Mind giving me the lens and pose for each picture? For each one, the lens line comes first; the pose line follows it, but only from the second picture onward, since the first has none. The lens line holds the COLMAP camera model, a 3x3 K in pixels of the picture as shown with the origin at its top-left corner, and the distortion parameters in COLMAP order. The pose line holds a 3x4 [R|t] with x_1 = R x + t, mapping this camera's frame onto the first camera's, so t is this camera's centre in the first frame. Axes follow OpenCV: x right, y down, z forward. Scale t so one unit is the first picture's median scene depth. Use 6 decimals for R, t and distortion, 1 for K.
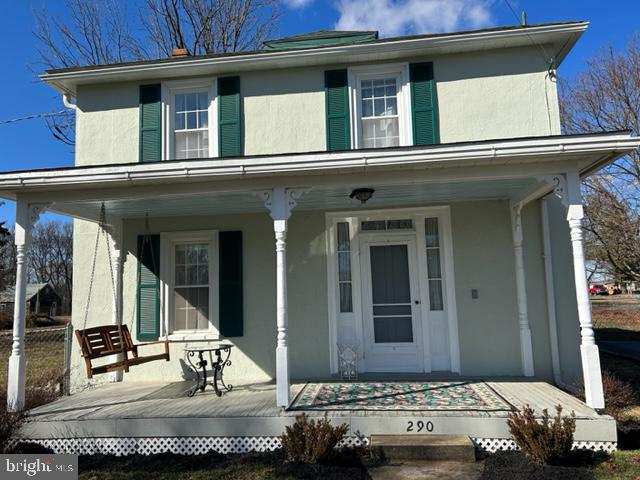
lens RADIAL K [[478.7, 0, 320.0], [0, 478.7, 240.0], [0, 0, 1]] dist [-0.000353, -0.007352]
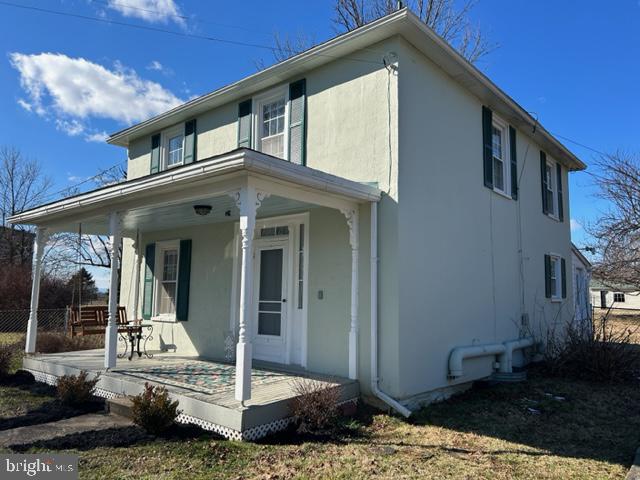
lens RADIAL K [[478.7, 0, 320.0], [0, 478.7, 240.0], [0, 0, 1]] dist [-0.000353, -0.007352]
pose [[0.833765, -0.023943, -0.551601, 0.858965], [0.028787, 0.999586, 0.000124, -0.008242], [0.551369, -0.015982, 0.834108, 0.116217]]
